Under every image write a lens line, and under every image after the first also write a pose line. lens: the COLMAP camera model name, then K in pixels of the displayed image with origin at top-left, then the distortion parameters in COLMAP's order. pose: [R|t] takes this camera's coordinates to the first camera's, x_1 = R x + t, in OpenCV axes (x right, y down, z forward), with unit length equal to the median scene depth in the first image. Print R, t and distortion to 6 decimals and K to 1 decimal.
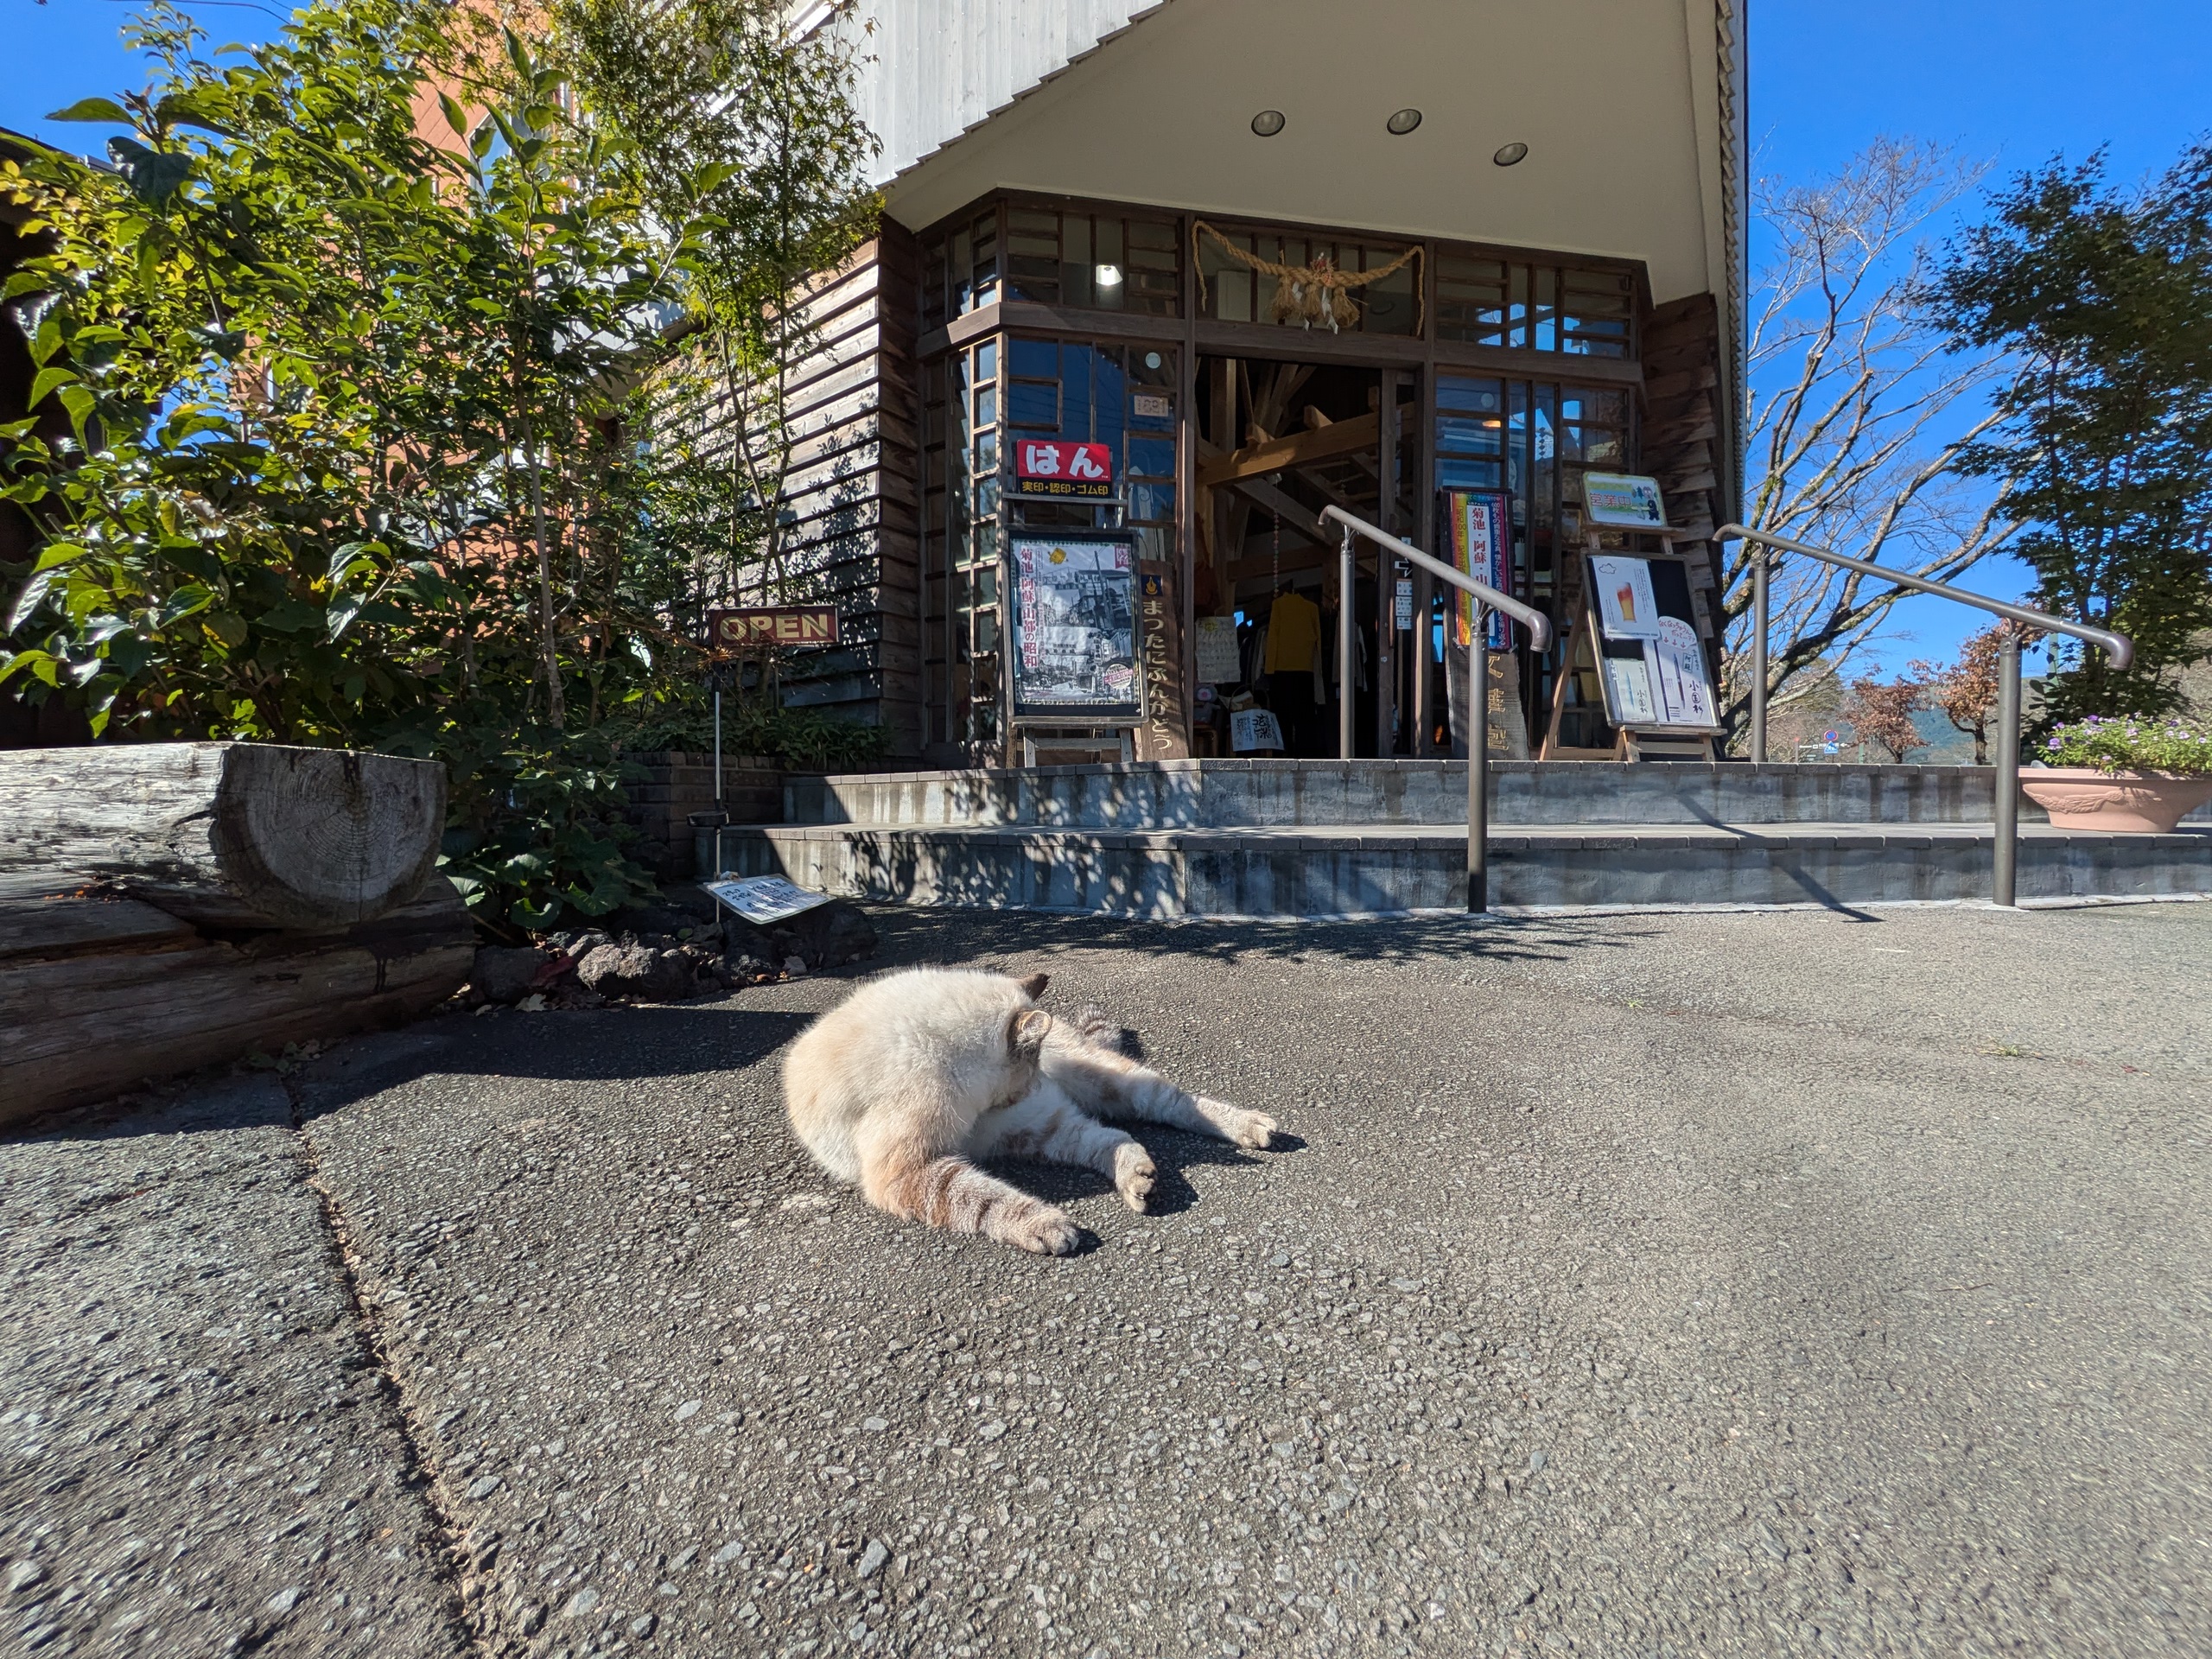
lens RADIAL K [[882.2, 0, 1107.2], [0, 882.2, 832.0], [0, 0, 1]] dist [0.003982, 0.001334]
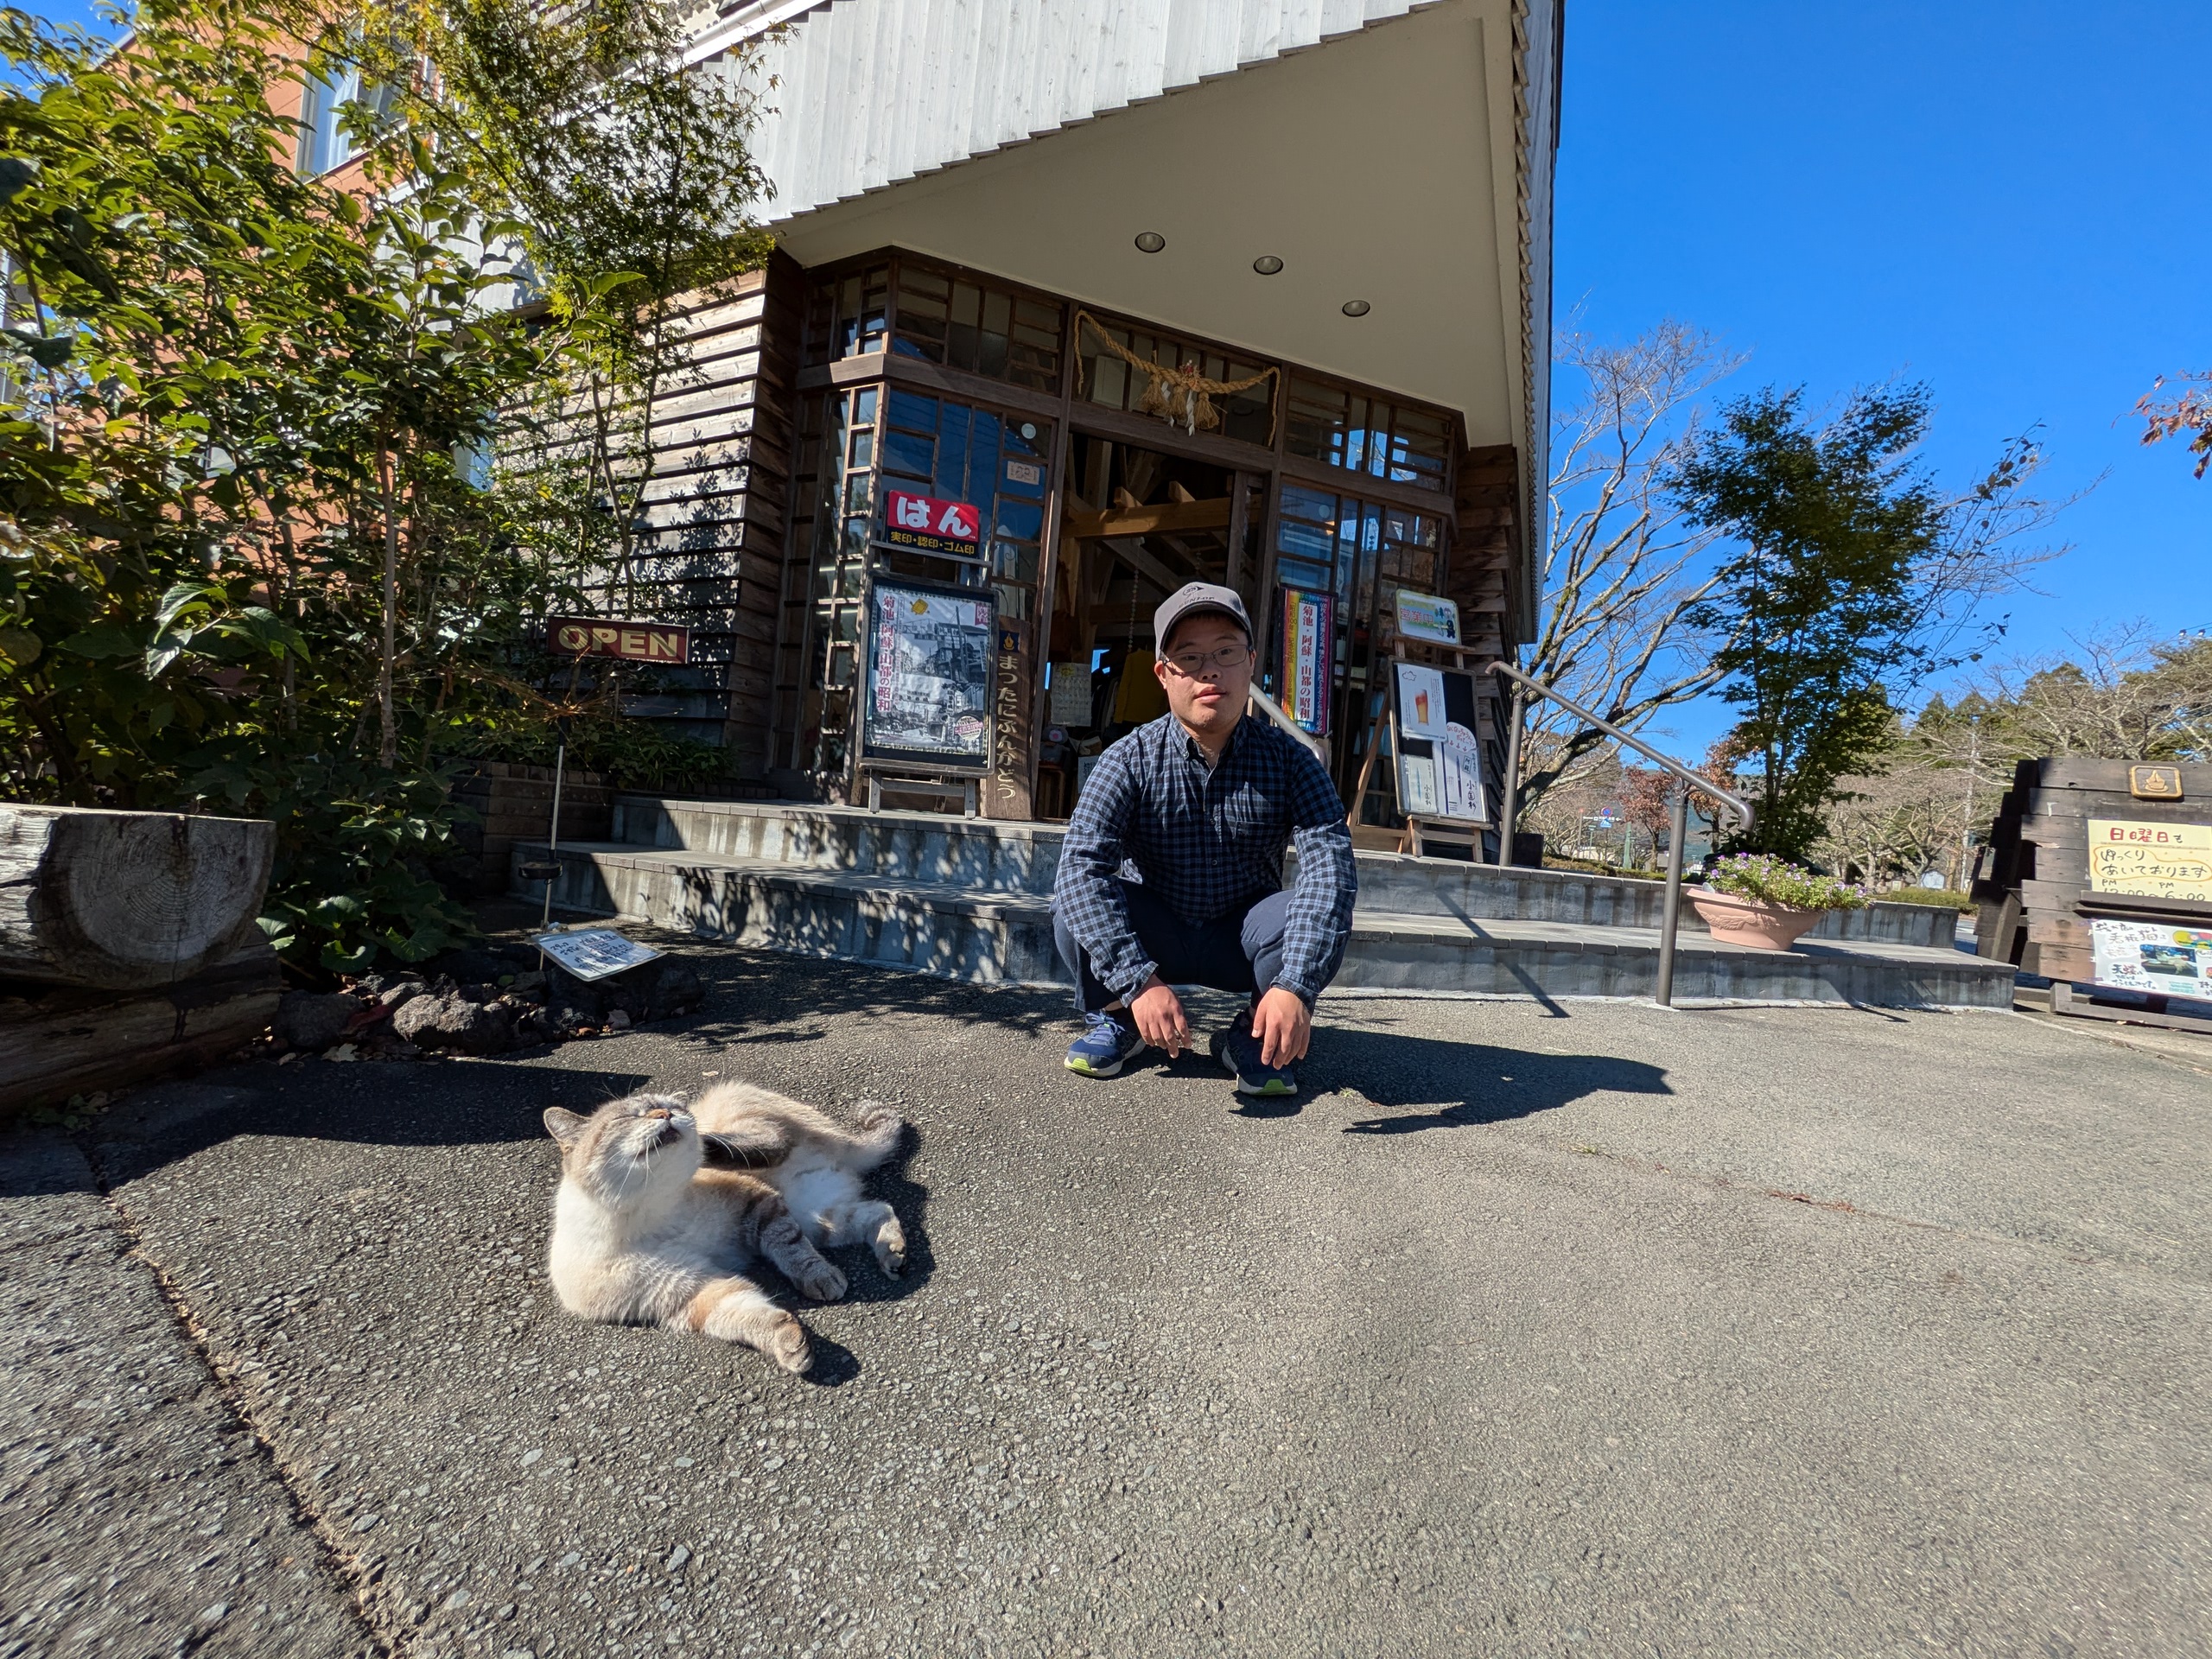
lens RADIAL K [[882.2, 0, 1108.9], [0, 882.2, 836.0], [0, 0, 1]] dist [0.003982, 0.001334]
pose [[0.981553, 0.086027, 0.170741, 0.012867], [-0.084196, 0.996287, -0.017953, -0.064788], [-0.171652, 0.003246, 0.985152, -0.091954]]
